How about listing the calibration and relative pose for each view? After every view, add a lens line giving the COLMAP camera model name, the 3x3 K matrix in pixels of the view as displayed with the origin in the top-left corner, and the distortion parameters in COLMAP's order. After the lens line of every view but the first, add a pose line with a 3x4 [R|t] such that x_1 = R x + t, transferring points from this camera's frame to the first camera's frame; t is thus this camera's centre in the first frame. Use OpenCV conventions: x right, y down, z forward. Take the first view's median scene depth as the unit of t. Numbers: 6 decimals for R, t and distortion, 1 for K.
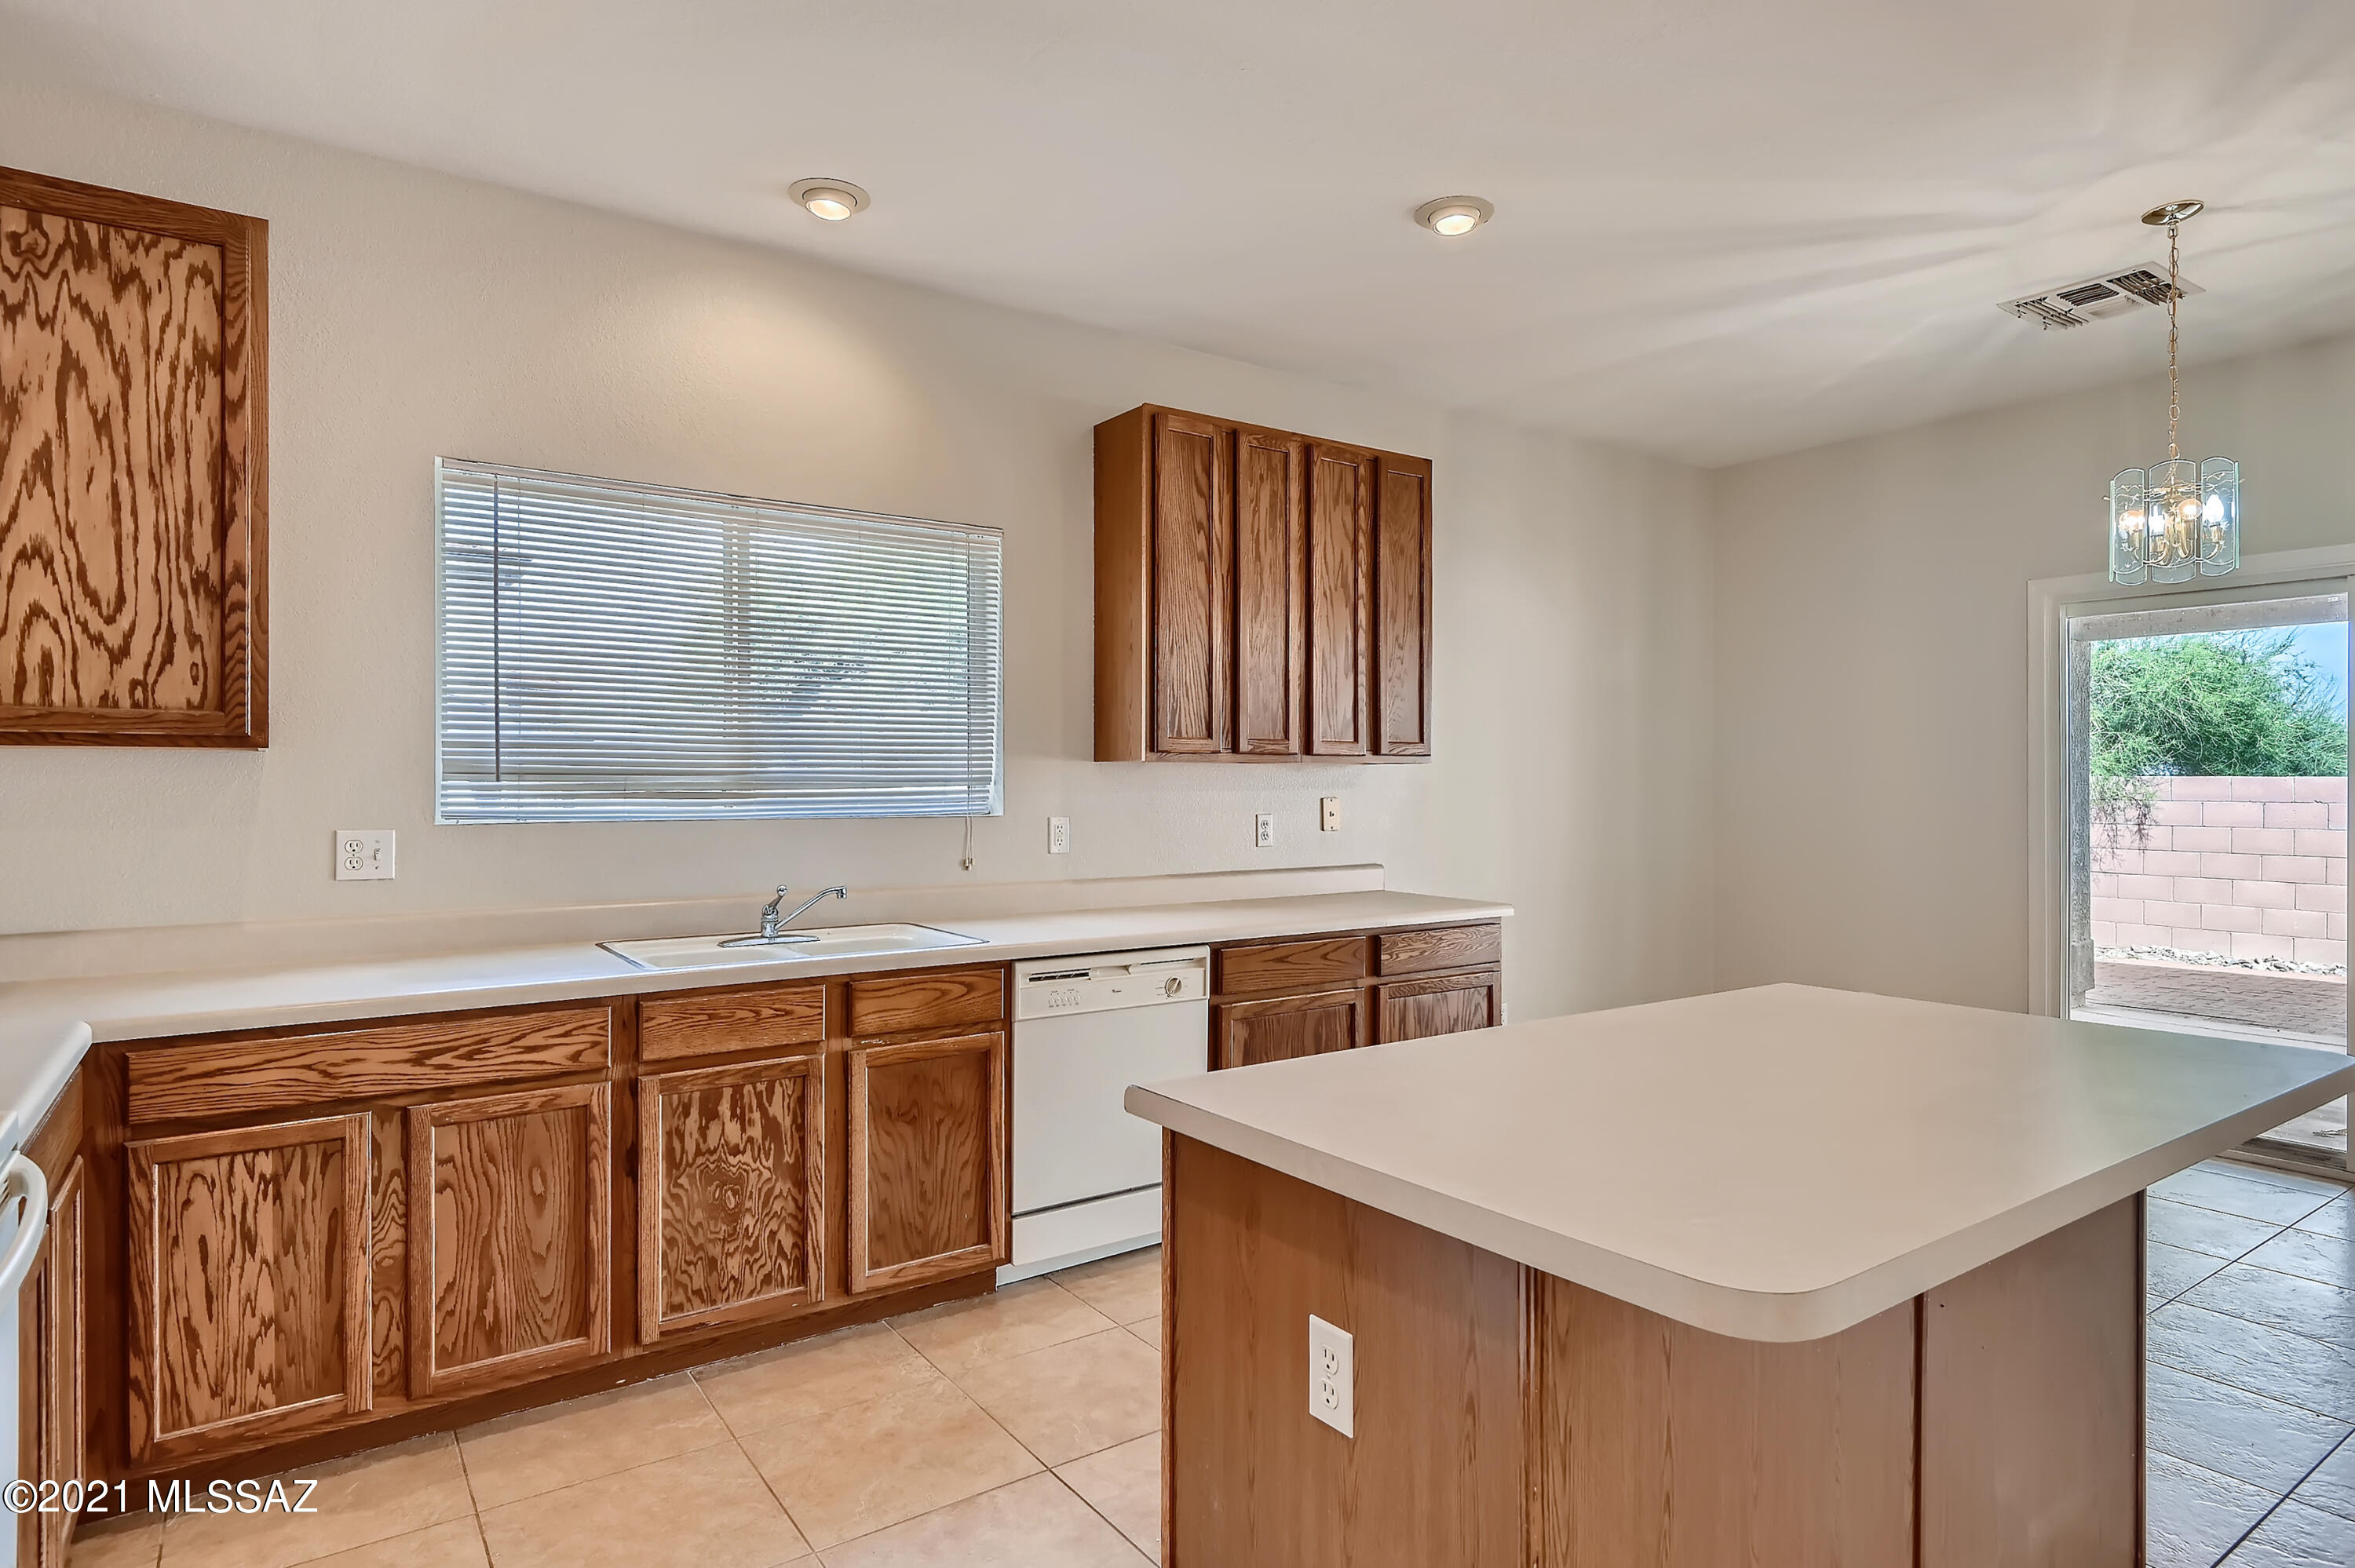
lens RADIAL K [[1289.6, 0, 1173.9], [0, 1289.6, 773.6], [0, 0, 1]] dist [0.004891, -0.001480]
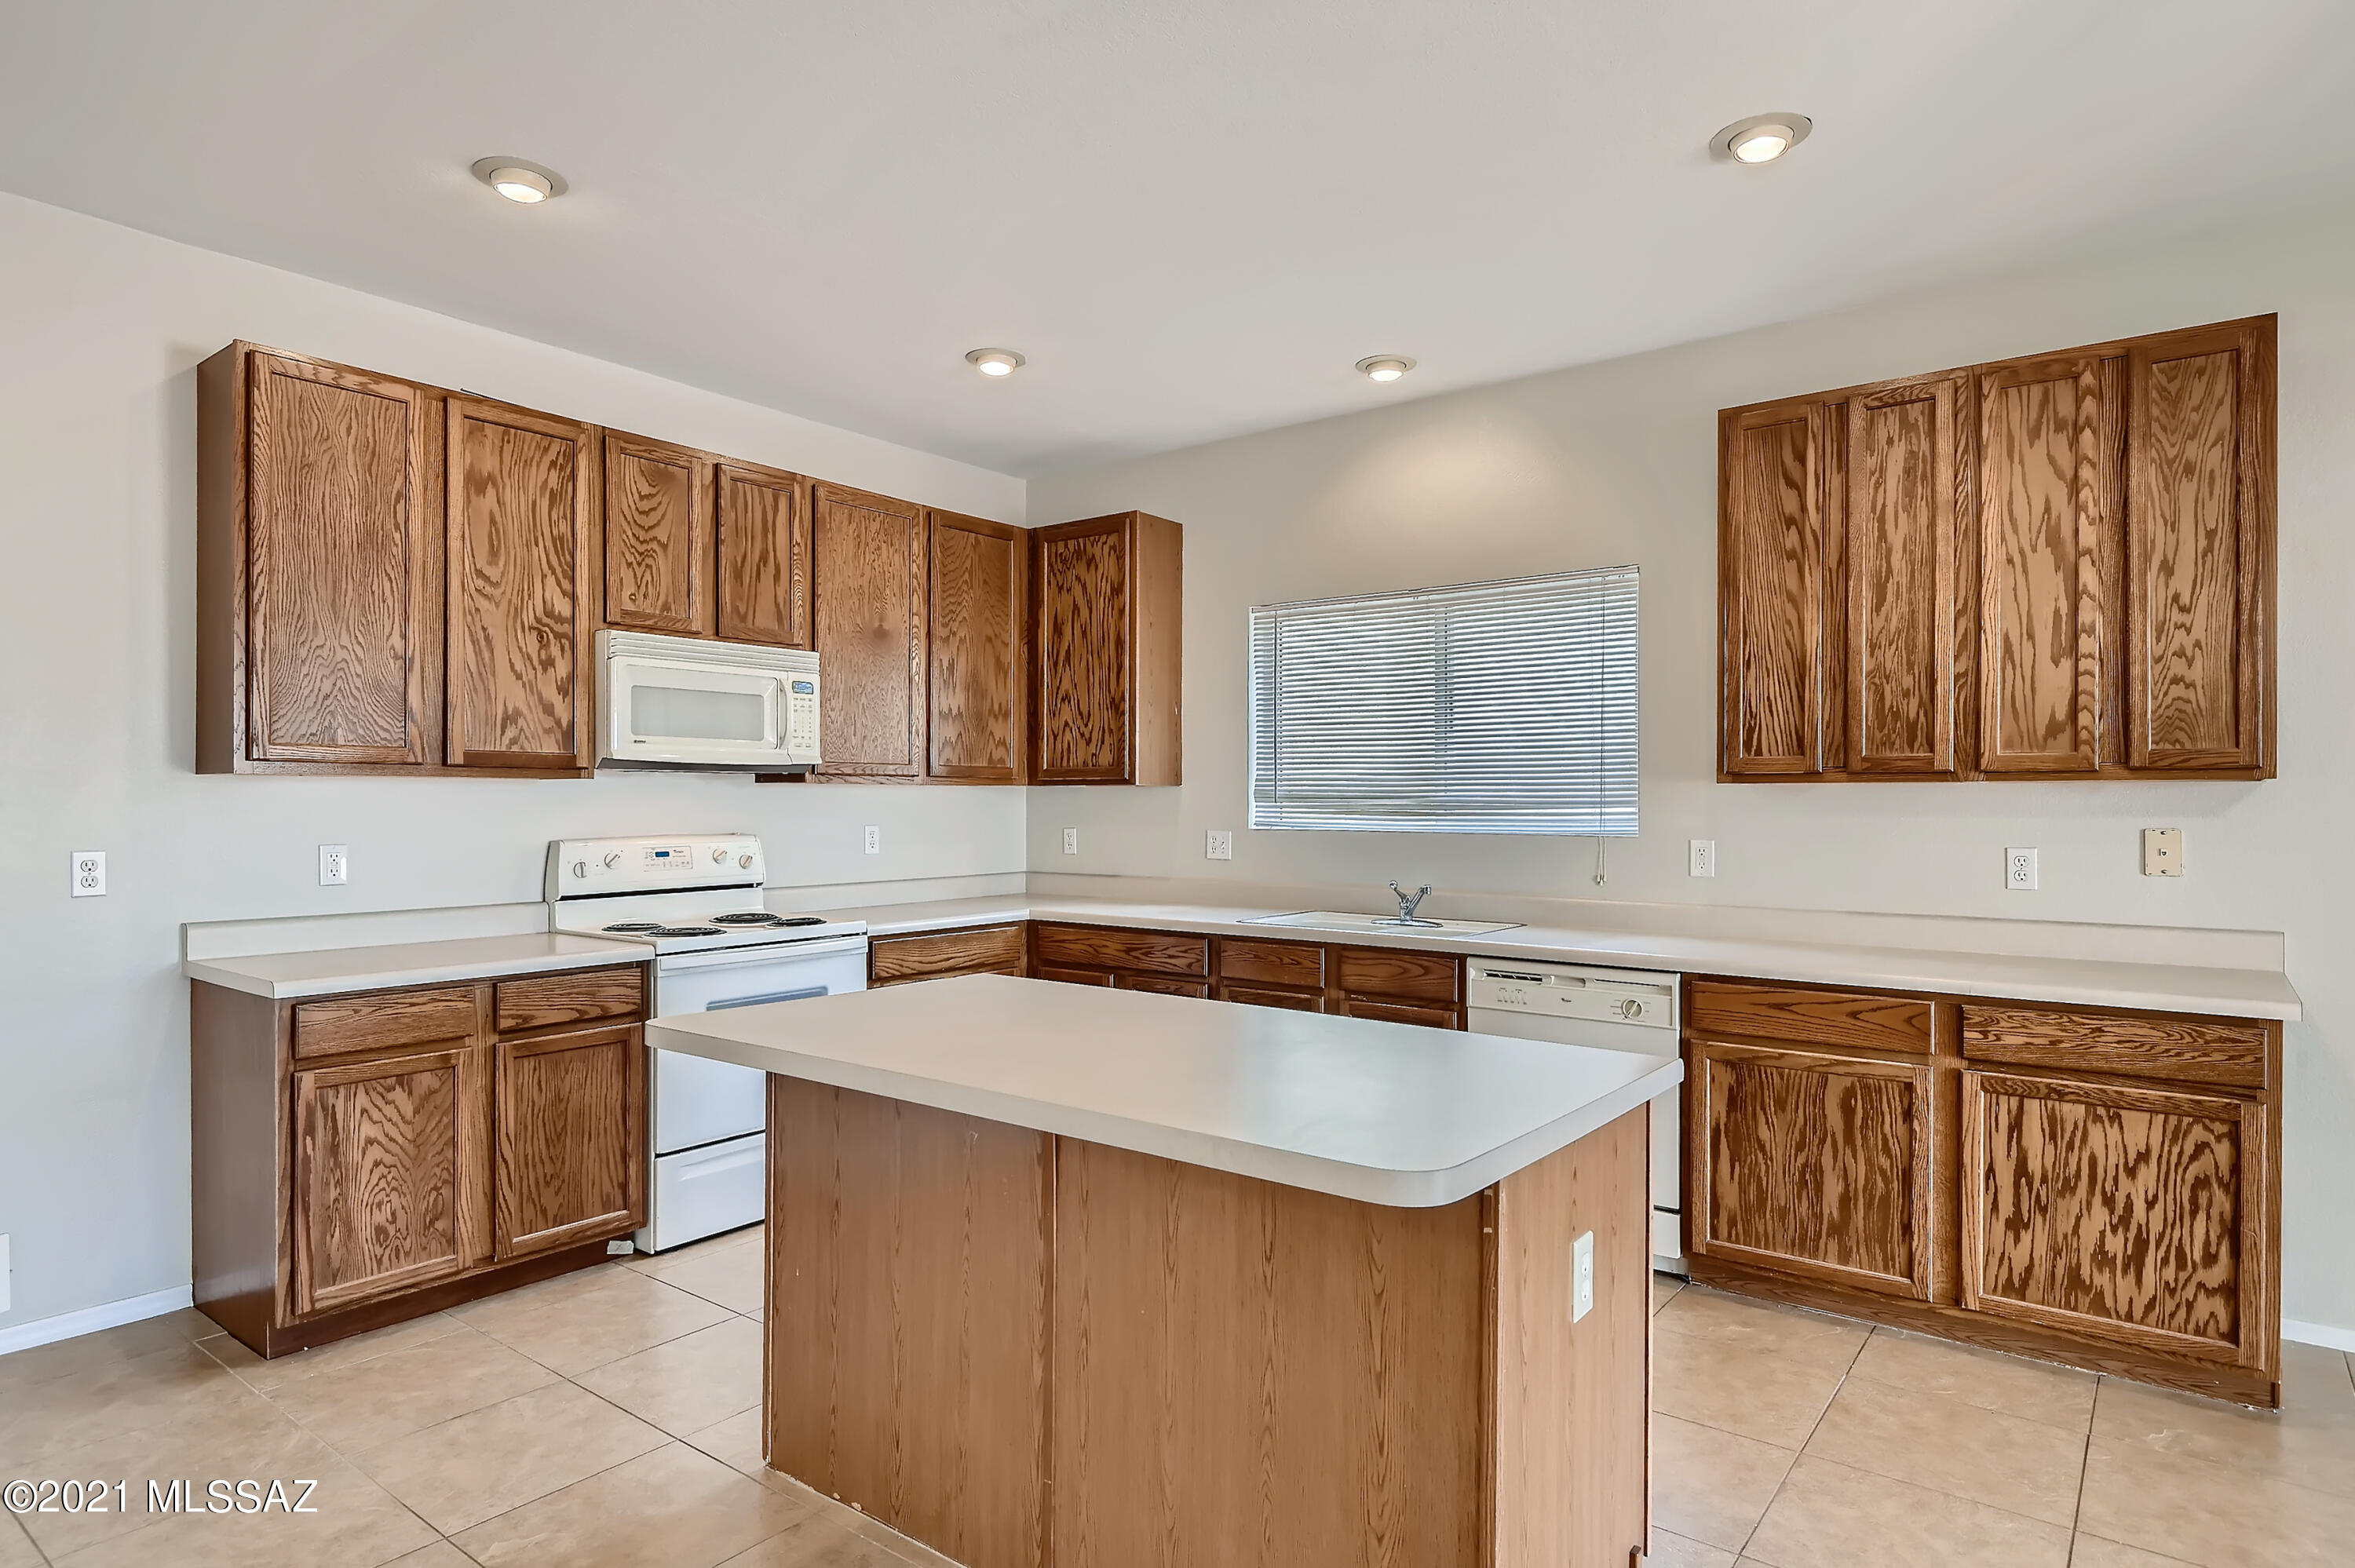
lens RADIAL K [[1289.6, 0, 1175.6], [0, 1289.6, 798.4], [0, 0, 1]] dist [0.004891, -0.001480]
pose [[0.294896, 0.001021, -0.955529, 0.856568], [0.004984, 0.999984, 0.002606, -0.003181], [0.955516, -0.005531, 0.294886, 0.363921]]
